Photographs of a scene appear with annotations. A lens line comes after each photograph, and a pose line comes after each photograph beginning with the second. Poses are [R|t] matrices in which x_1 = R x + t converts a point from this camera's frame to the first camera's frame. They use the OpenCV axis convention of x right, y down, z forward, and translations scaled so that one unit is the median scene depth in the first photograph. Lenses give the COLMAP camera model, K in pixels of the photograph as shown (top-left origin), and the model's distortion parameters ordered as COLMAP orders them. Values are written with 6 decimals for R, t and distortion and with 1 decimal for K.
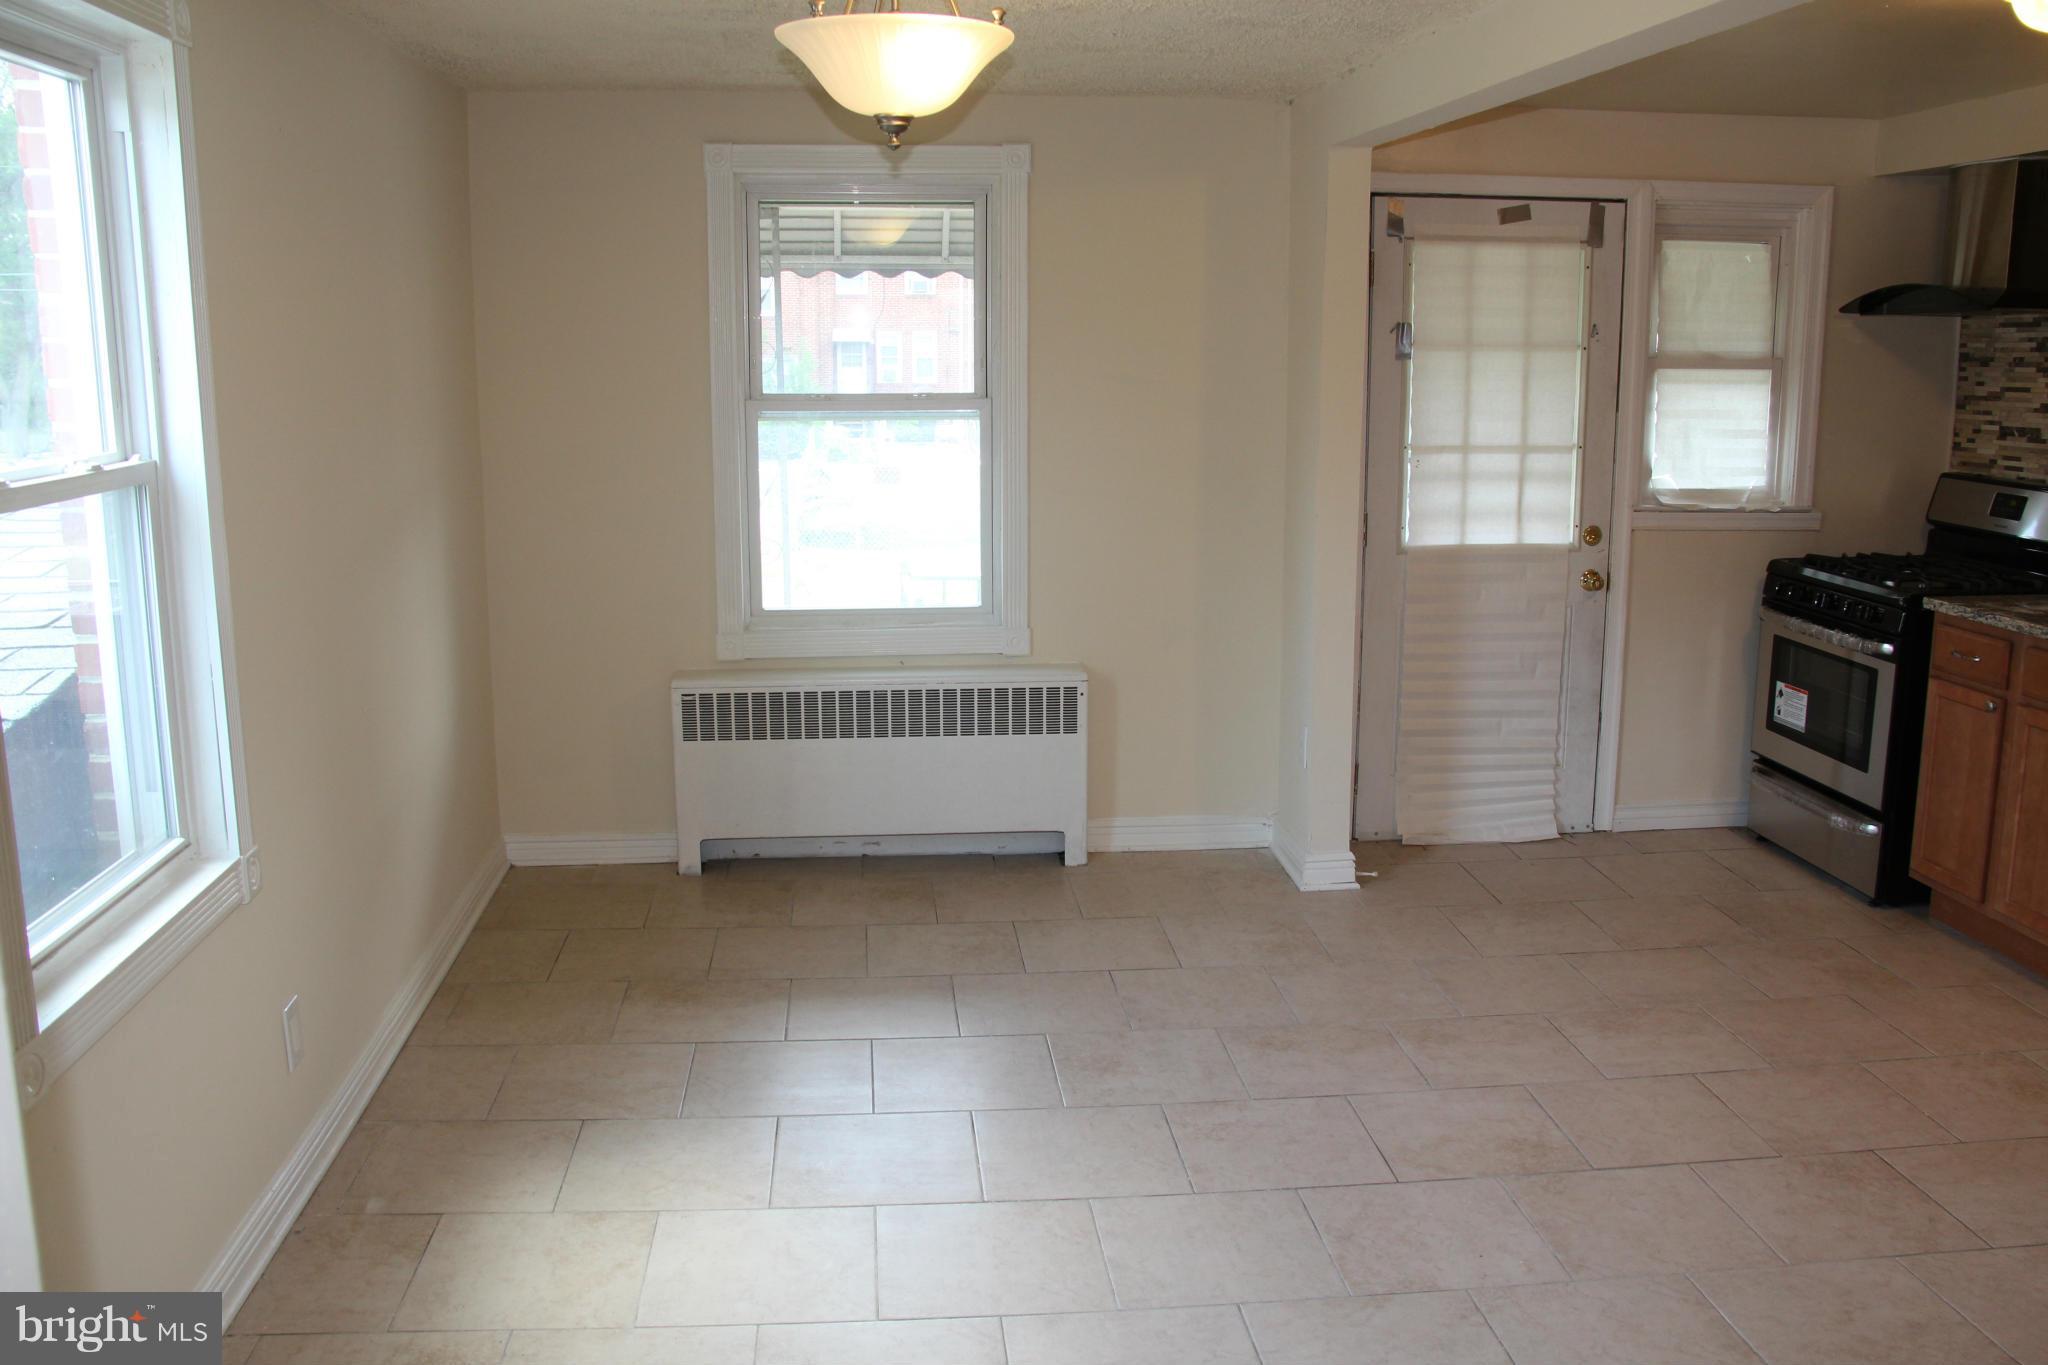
lens RADIAL K [[1771.5, 0, 1024.0], [0, 1771.5, 682.5], [0, 0, 1]] dist [-0.177326, 0.173527]
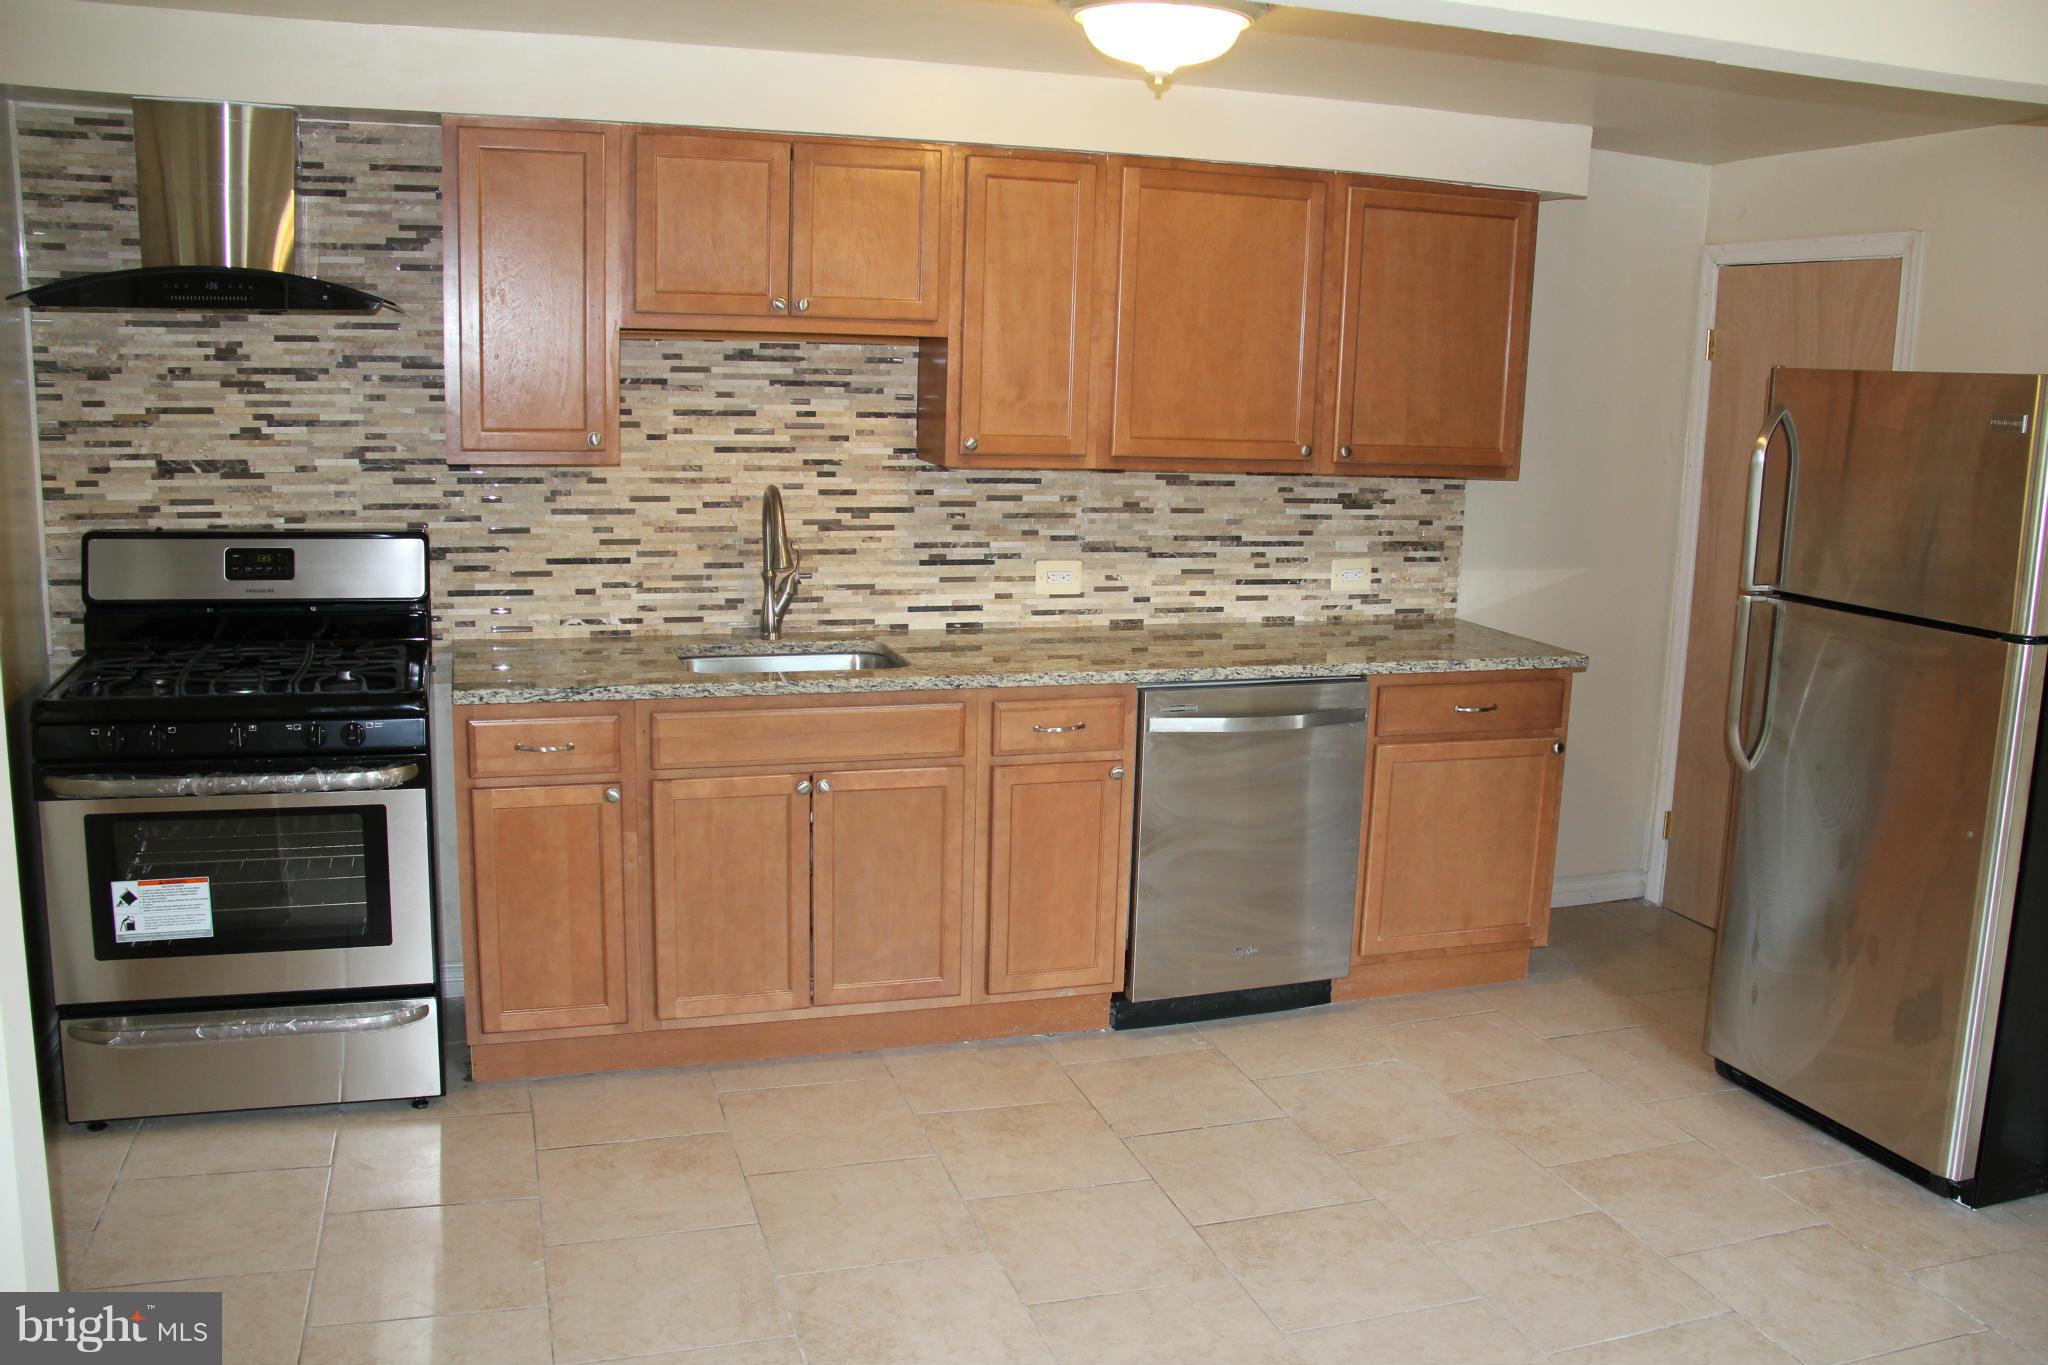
lens RADIAL K [[1750.6, 0, 1024.0], [0, 1750.6, 682.5], [0, 0, 1]] dist [-0.189087, 0.203991]
pose [[-0.220225, -0.181161, 0.958479, -0.223887], [0.156838, 0.963242, 0.218098, -0.156591], [-0.962758, 0.198357, -0.183717, 0.780601]]
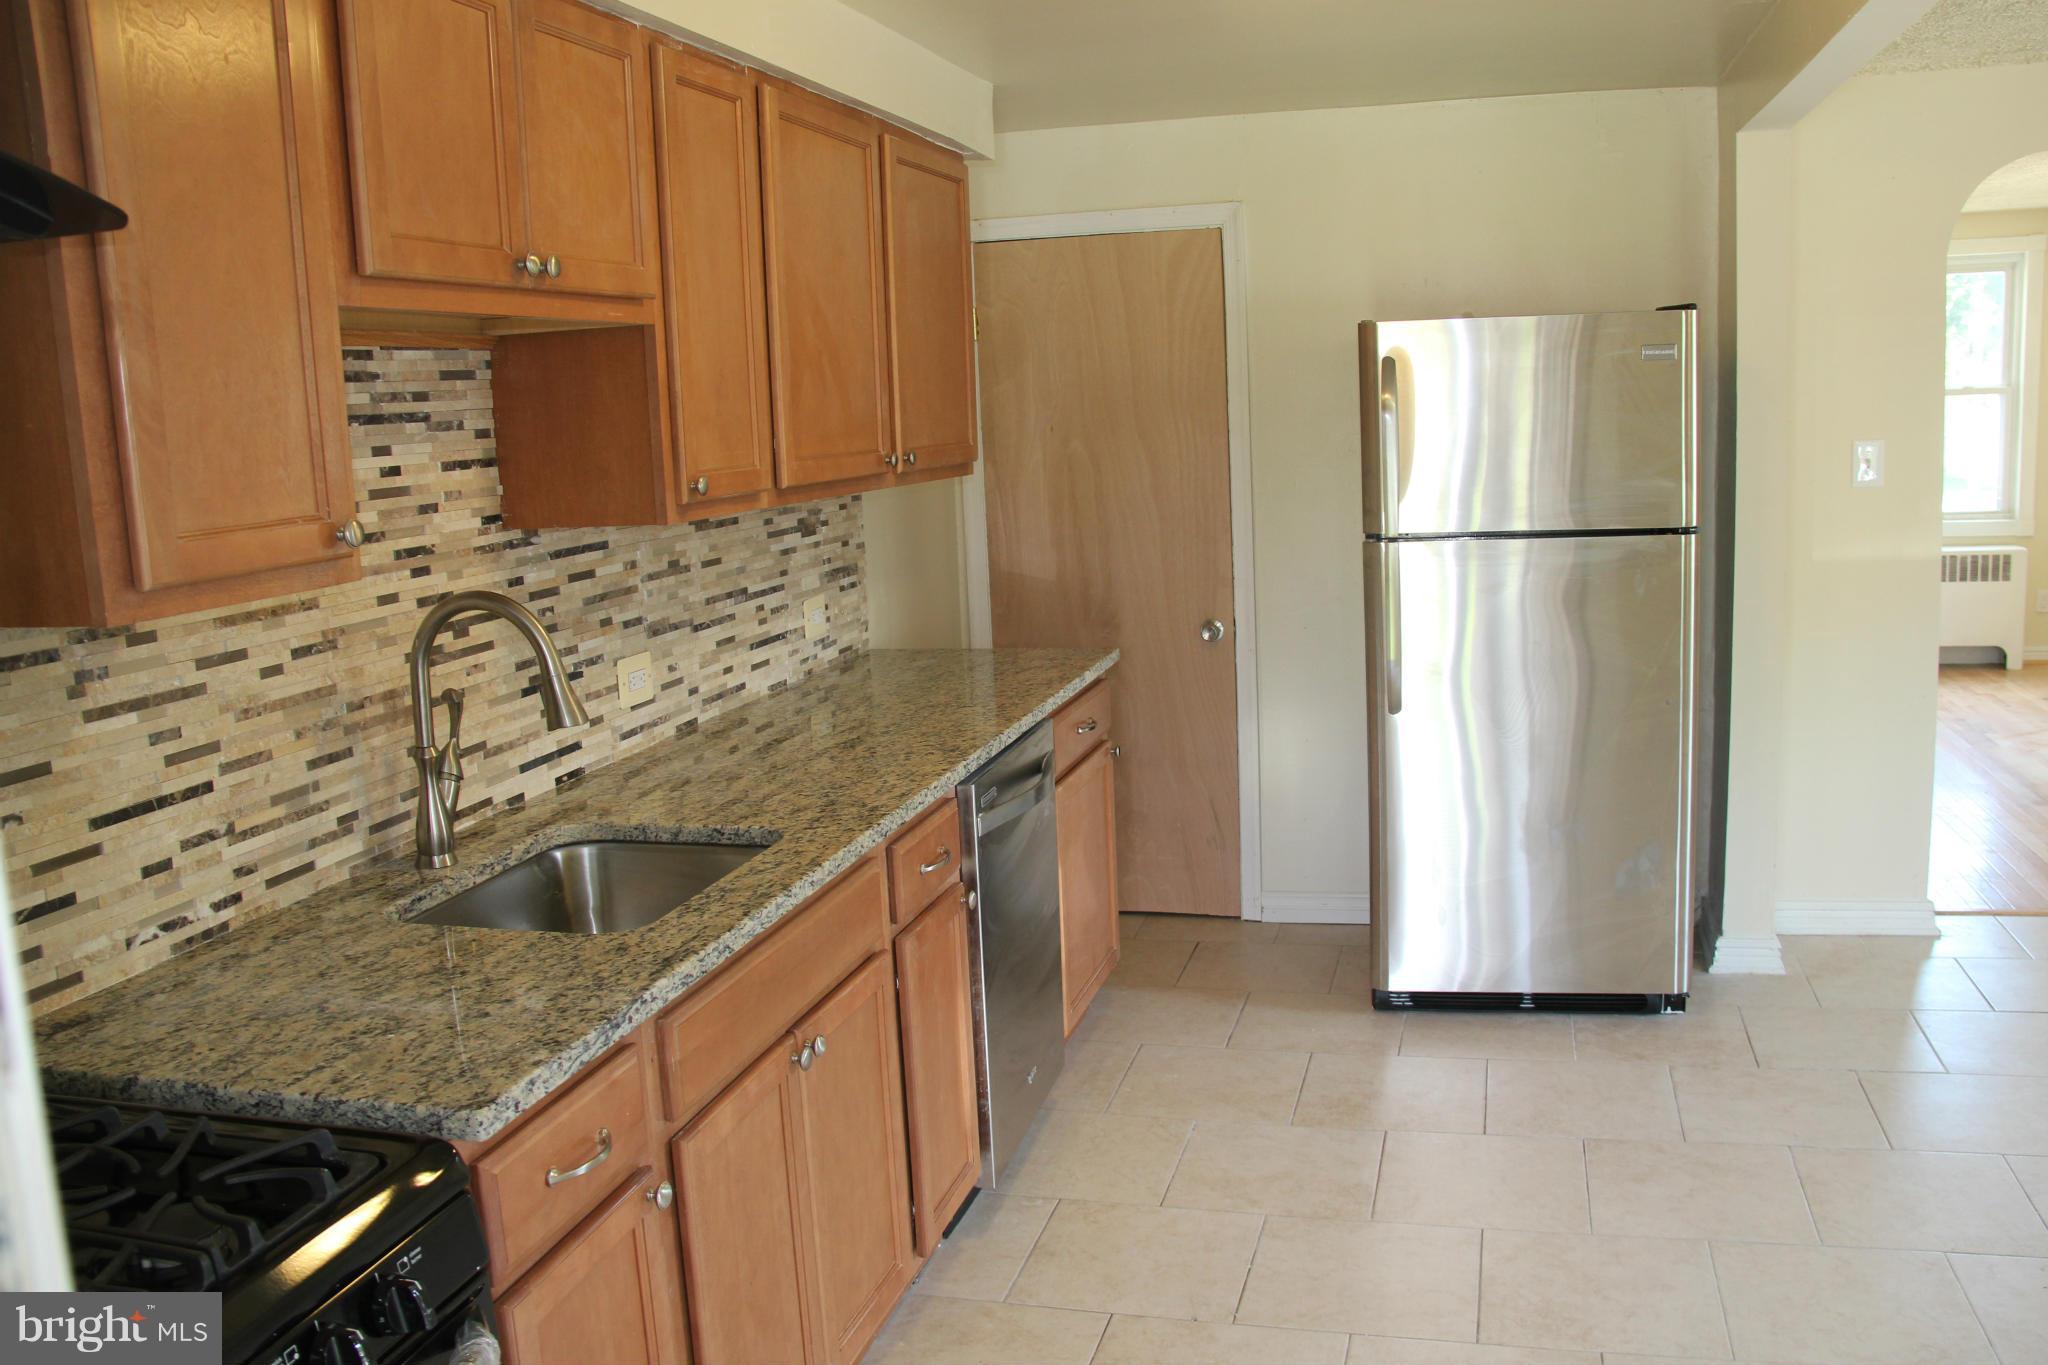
lens RADIAL K [[1727.7, 0, 1024.0], [0, 1727.7, 682.5], [0, 0, 1]] dist [-0.187509, 0.180722]
pose [[-0.935181, -0.012945, 0.353934, 0.273772], [0.113148, 0.936042, 0.333200, -0.194687], [-0.335611, 0.351650, -0.873904, 1.061146]]
